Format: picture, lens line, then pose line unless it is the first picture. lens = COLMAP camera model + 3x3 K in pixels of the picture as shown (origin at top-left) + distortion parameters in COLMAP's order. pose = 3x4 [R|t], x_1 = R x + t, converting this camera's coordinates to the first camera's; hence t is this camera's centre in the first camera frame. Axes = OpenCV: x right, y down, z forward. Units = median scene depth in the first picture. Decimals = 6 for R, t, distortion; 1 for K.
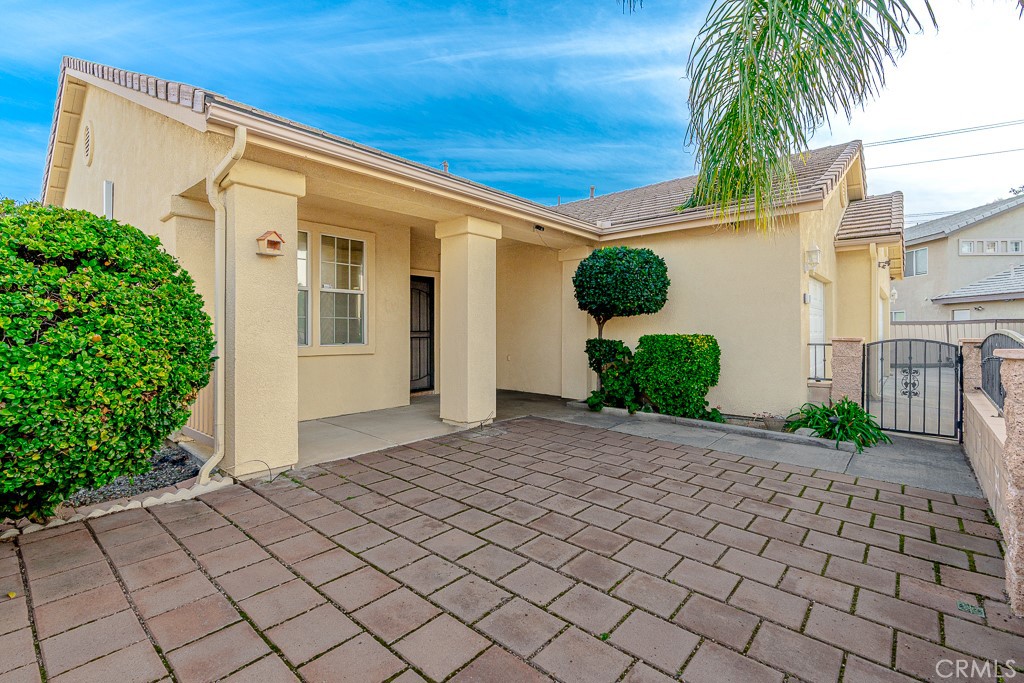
lens RADIAL K [[470.8, 0, 514.6], [0, 470.8, 336.8], [0, 0, 1]] dist [-0.004955, 0.000012]
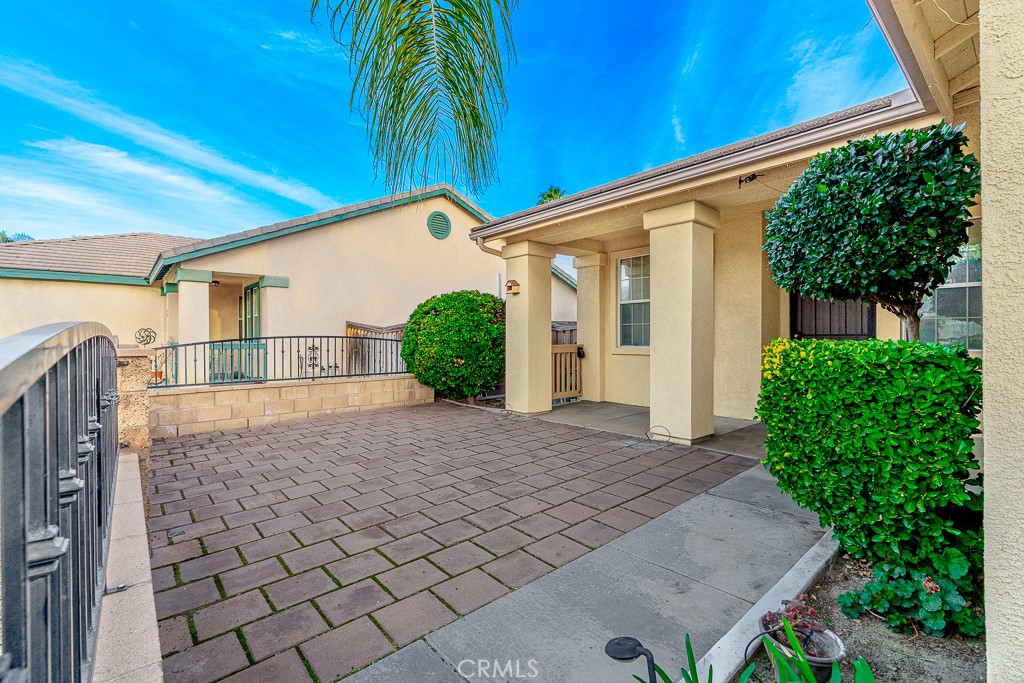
lens RADIAL K [[470.8, 0, 515.3], [0, 470.8, 338.5], [0, 0, 1]] dist [-0.004955, 0.000012]
pose [[-0.165931, 0.004782, -0.986126, 1.315994], [-0.009055, 0.999939, 0.006373, -0.011992], [0.986096, 0.009987, -0.165878, 1.339360]]
